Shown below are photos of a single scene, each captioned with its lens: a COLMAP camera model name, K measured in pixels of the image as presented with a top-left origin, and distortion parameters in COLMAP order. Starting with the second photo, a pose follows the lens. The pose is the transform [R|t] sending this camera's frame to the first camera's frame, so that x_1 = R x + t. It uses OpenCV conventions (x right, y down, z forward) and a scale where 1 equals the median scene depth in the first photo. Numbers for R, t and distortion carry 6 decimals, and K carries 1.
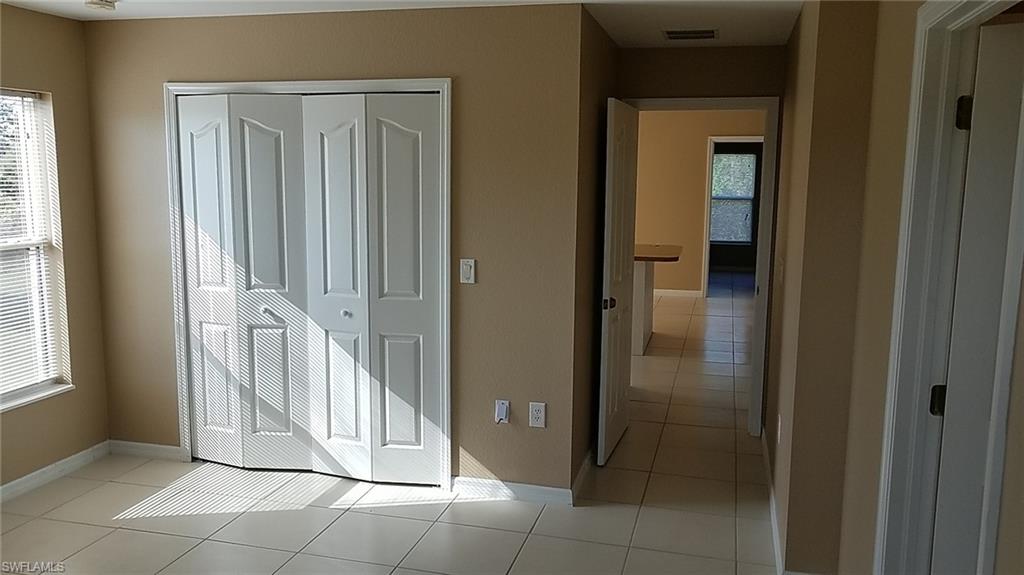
lens RADIAL K [[771.6, 0, 512.0], [0, 771.6, 287.5], [0, 0, 1]] dist [0.002802, 0.000556]
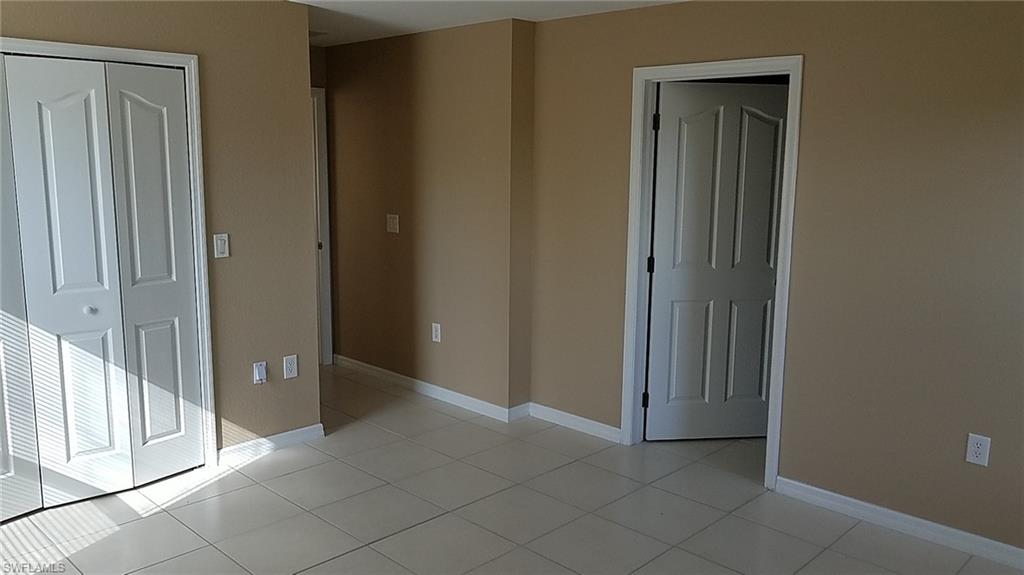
lens RADIAL K [[798.5, 0, 525.9], [0, 798.5, 283.7], [0, 0, 1]] dist [0.005736, 0.001809]
pose [[0.497876, -0.145174, 0.855011, -0.751015], [0.116775, 0.988133, 0.099779, -0.029274], [-0.859350, 0.050167, 0.508921, 0.108115]]
